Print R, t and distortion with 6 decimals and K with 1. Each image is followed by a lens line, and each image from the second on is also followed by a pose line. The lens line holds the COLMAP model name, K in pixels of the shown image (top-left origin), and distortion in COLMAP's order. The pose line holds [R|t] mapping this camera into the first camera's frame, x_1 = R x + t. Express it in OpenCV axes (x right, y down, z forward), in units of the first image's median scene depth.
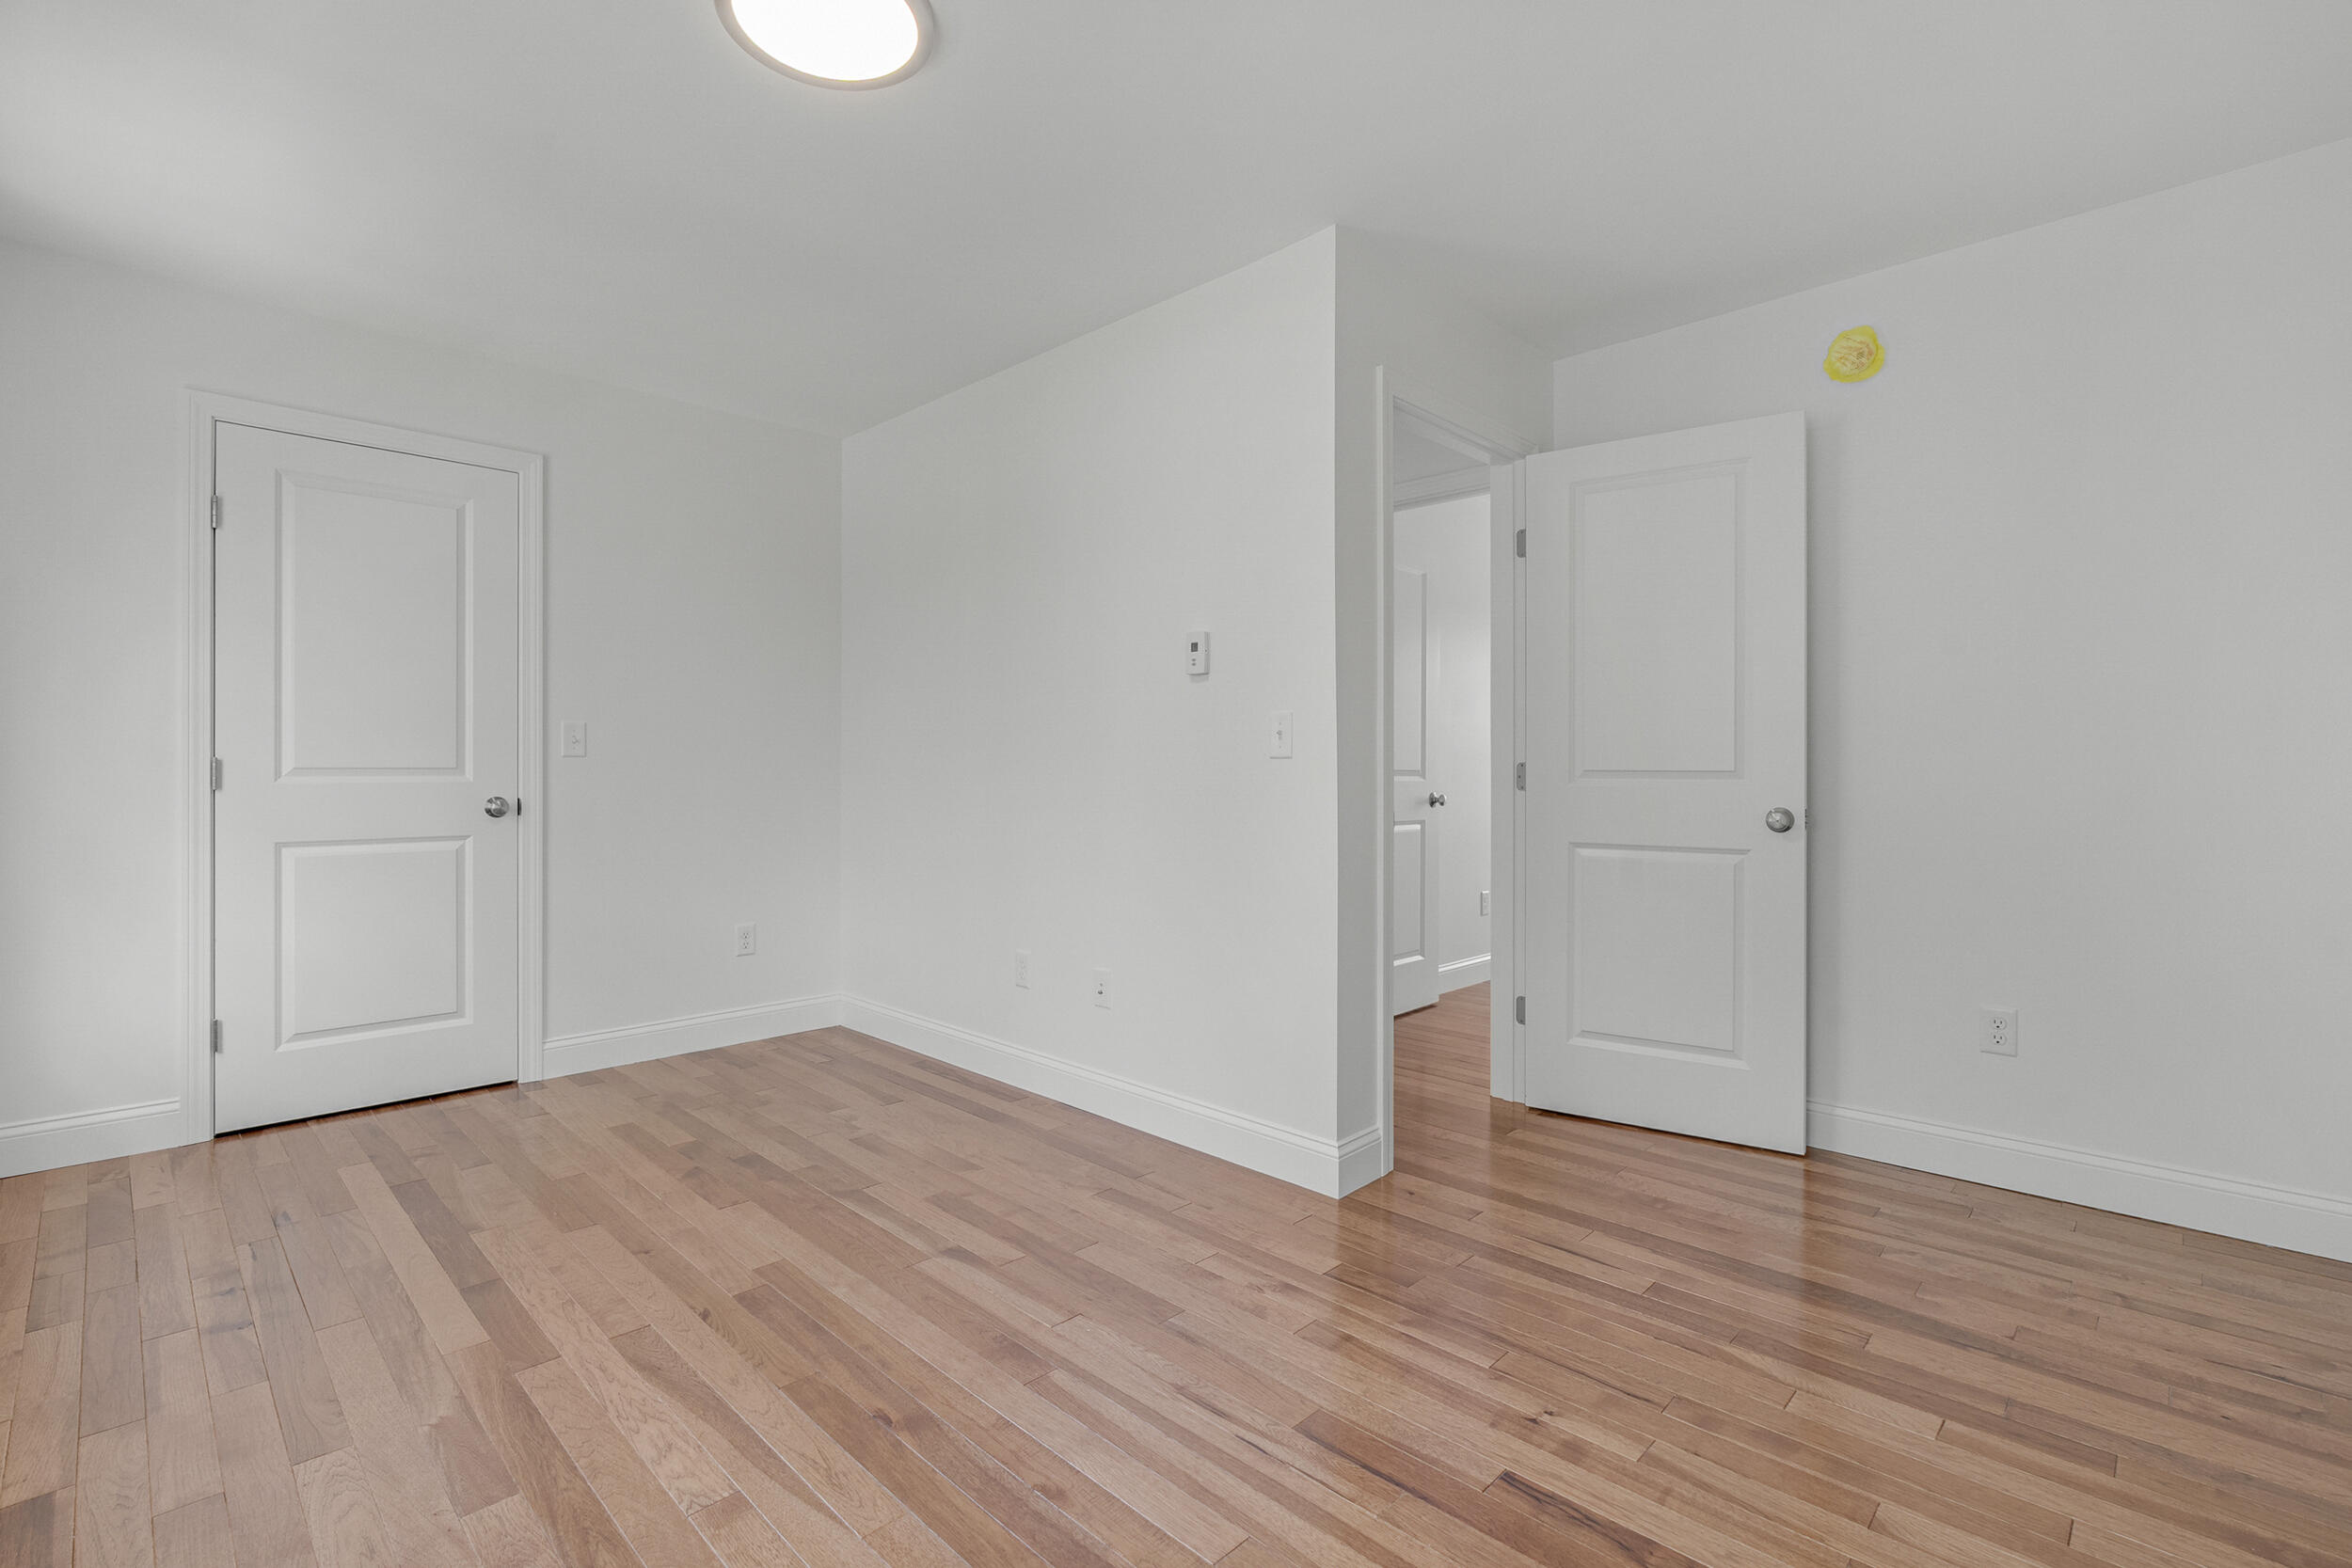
lens RADIAL K [[1067.1, 0, 1170.7], [0, 1067.1, 782.1], [0, 0, 1]] dist [-0.012202, 0.002102]
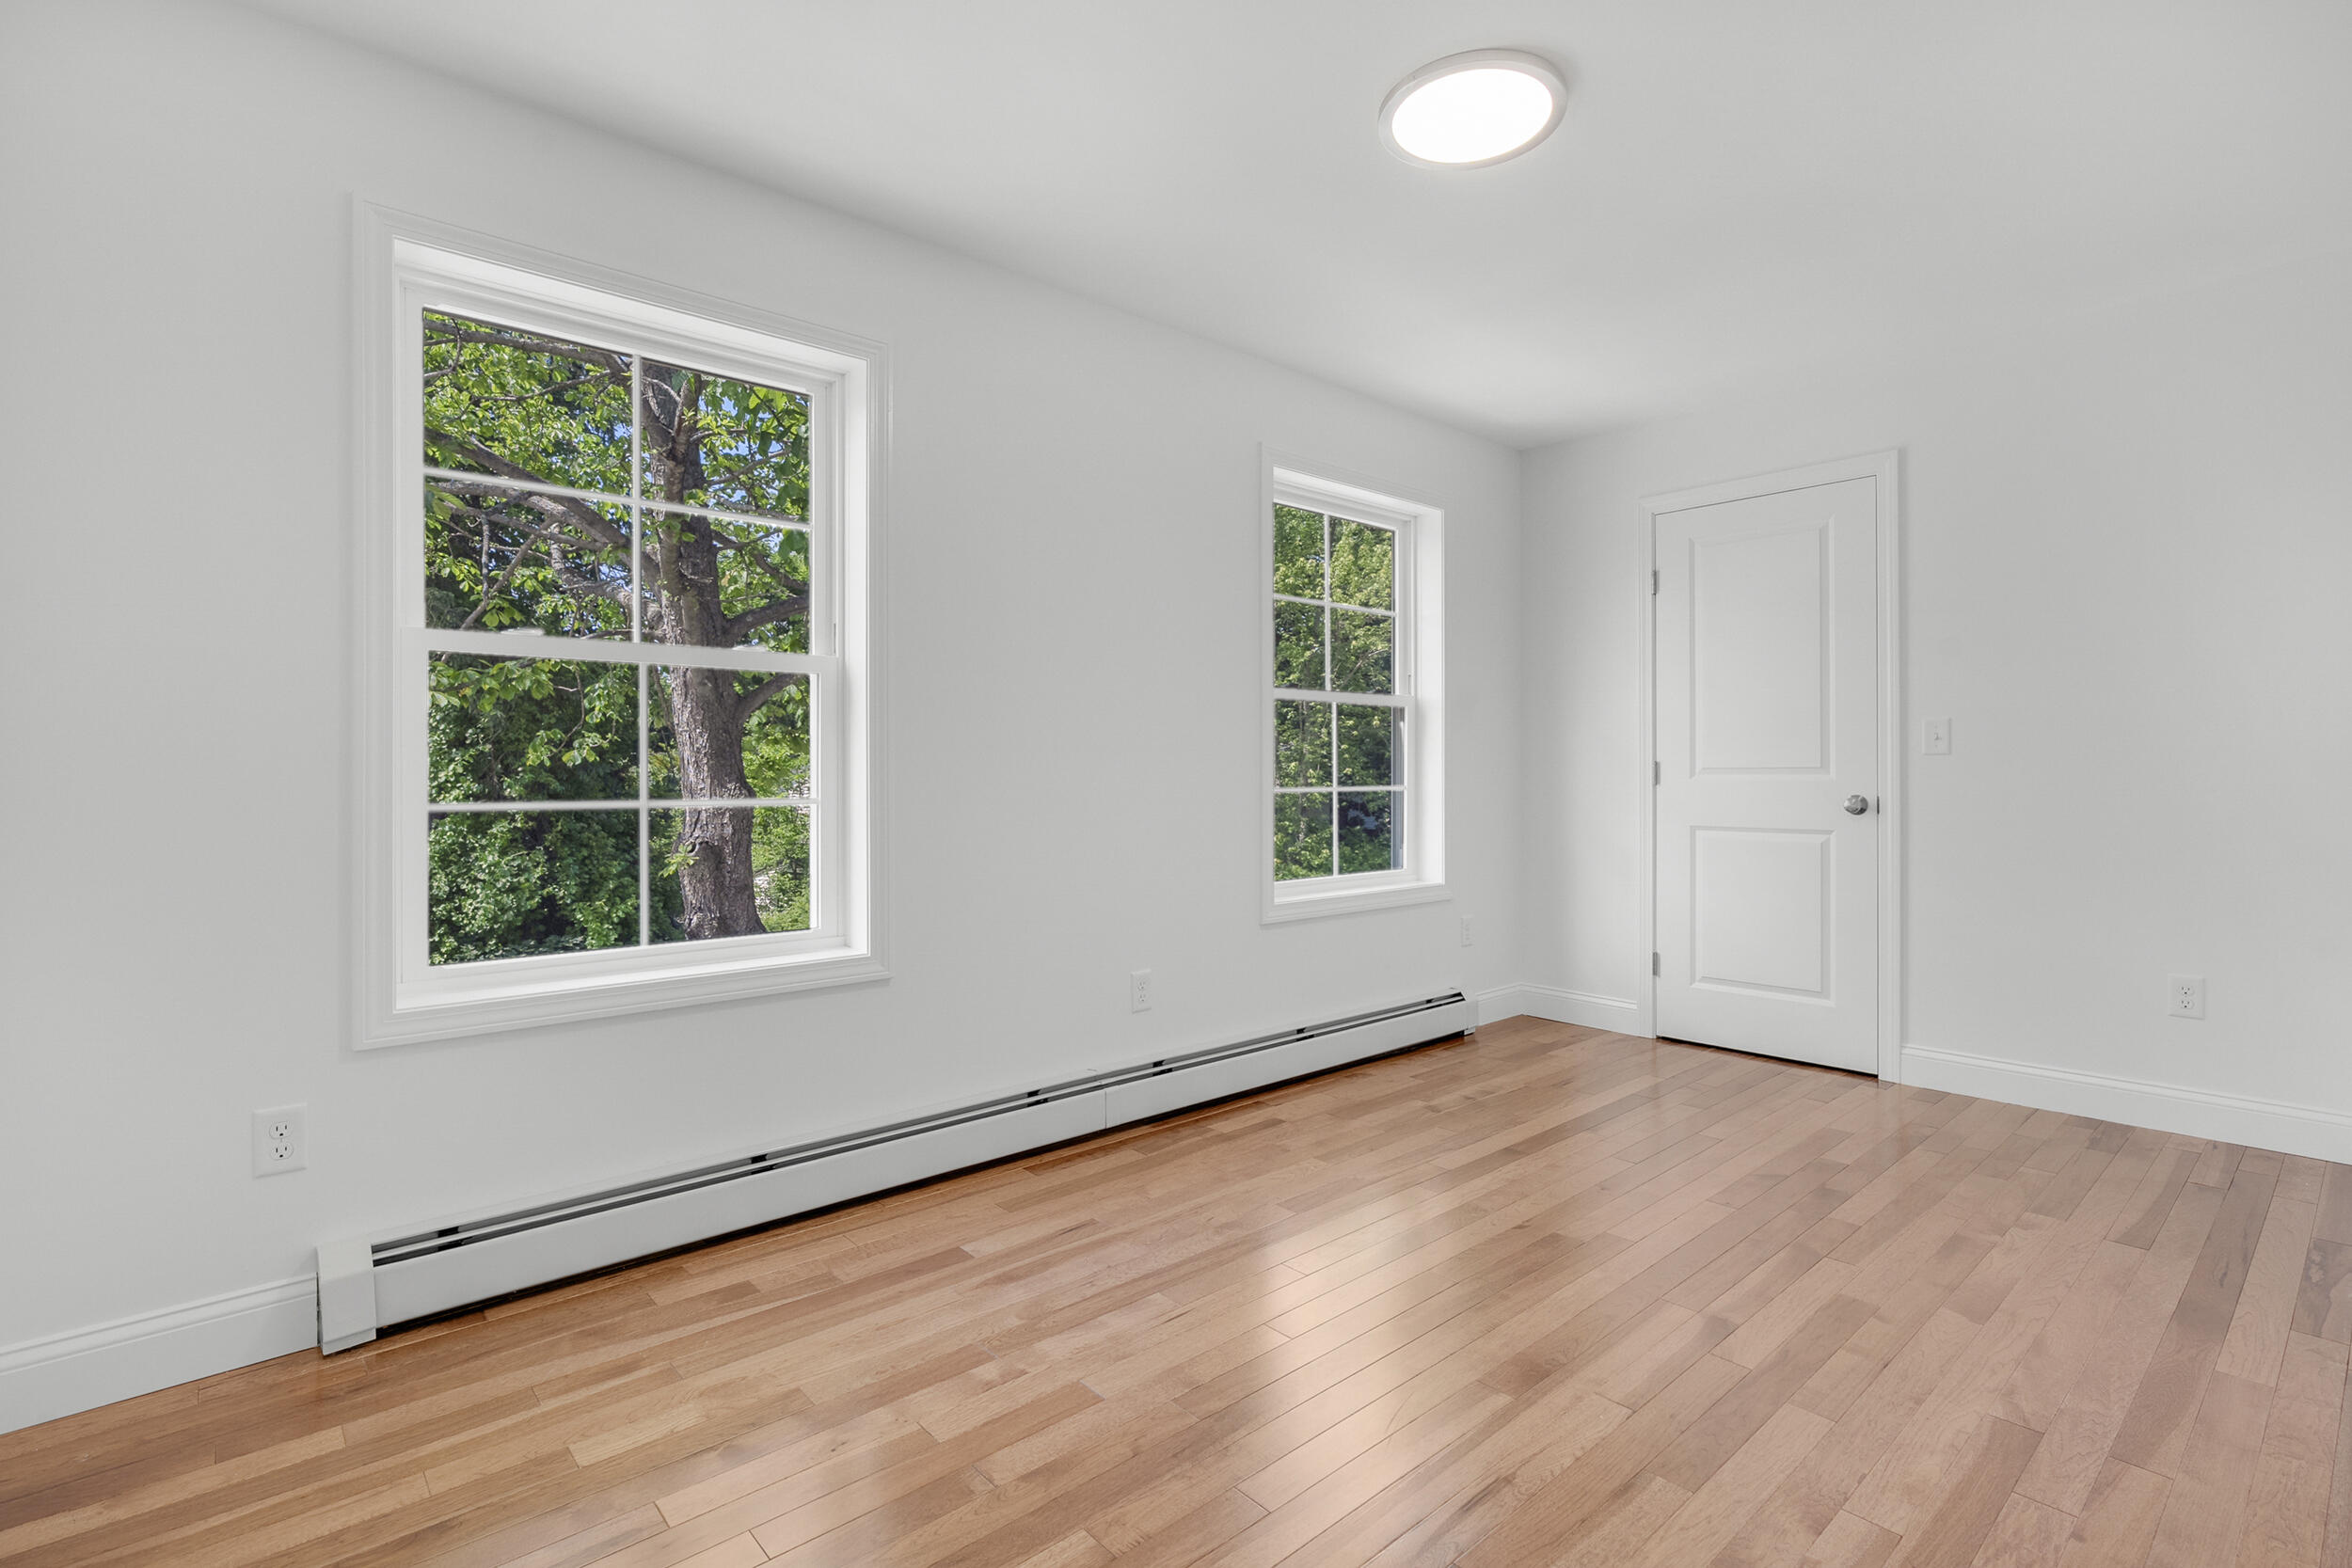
lens RADIAL K [[1100.3, 0, 1179.1], [0, 1100.3, 796.9], [0, 0, 1]] dist [-0.006446, 0.001065]
pose [[-0.074728, 0.021926, -0.996963, 0.549715], [-0.006307, 0.999728, 0.022459, -0.004726], [0.997184, 0.007966, -0.074570, 0.478095]]
